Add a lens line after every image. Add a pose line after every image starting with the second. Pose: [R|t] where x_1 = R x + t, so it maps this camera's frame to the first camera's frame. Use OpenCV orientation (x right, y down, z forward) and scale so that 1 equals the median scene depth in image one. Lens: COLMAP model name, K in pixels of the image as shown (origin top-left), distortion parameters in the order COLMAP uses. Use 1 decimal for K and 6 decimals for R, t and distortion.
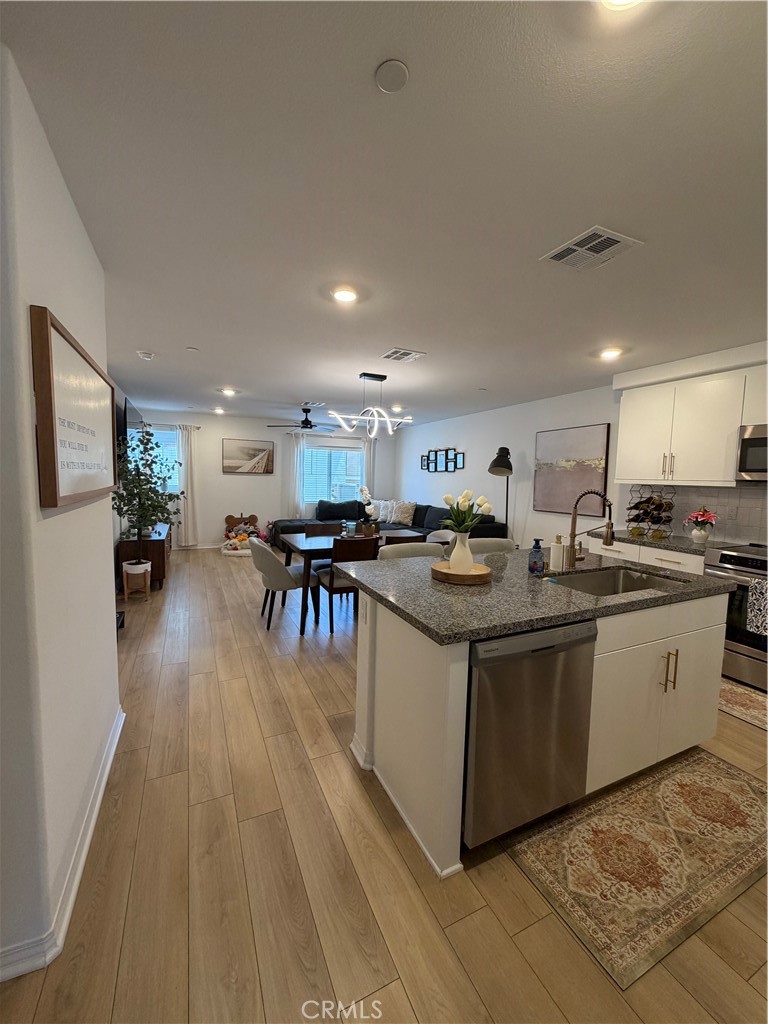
lens RADIAL K [[409.5, 0, 386.0], [0, 409.5, 513.1], [0, 0, 1]] dist [-0.011629, 0.000187]
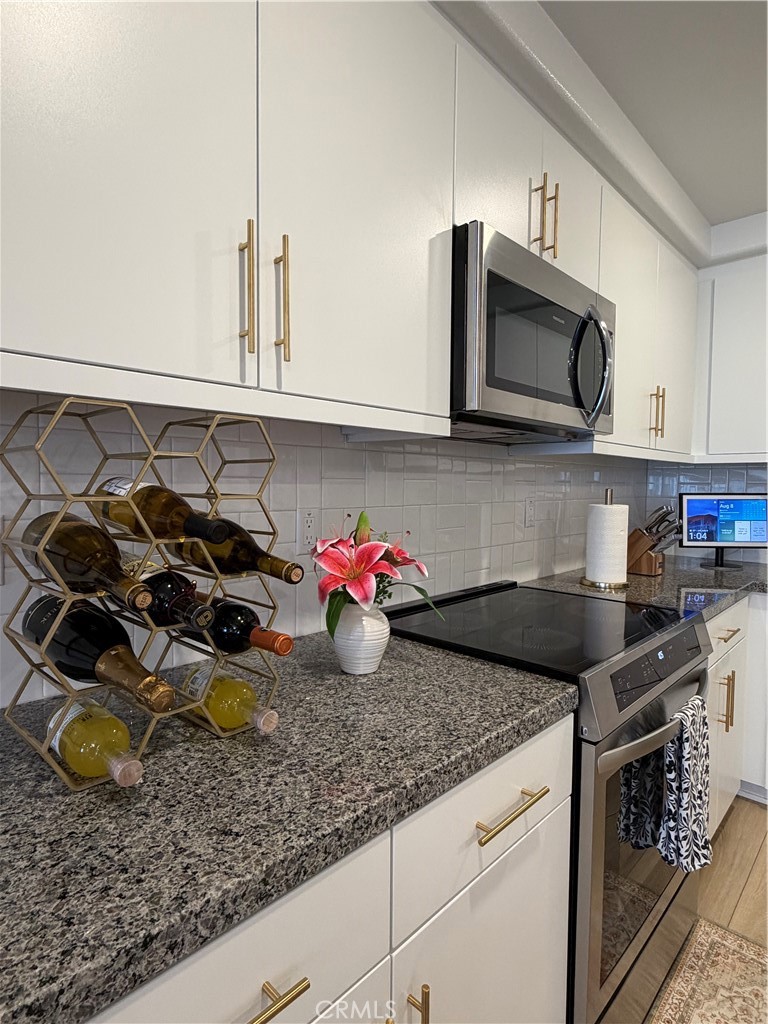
lens RADIAL K [[551.2, 0, 379.2], [0, 551.2, 509.2], [0, 0, 1]] dist [0.007510, 0.001205]
pose [[-0.352325, -0.074195, 0.932932, 0.452185], [0.056040, 0.993391, 0.100167, -0.050706], [-0.934198, 0.087573, -0.345839, 1.056132]]
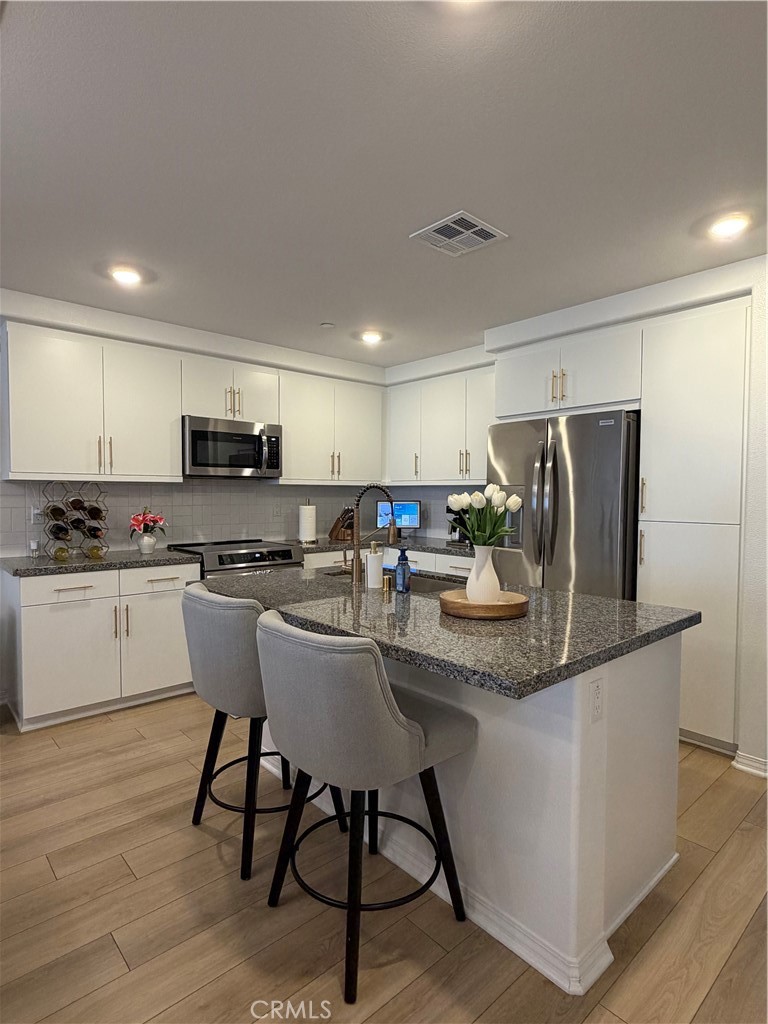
lens RADIAL K [[551.2, 0, 388.8], [0, 551.2, 515.0], [0, 0, 1]] dist [0.007510, 0.001205]
pose [[-0.289824, -0.063990, 0.954938, -0.384830], [0.065711, 0.994078, 0.086556, -0.062496], [-0.954822, 0.087835, -0.283903, 0.818319]]
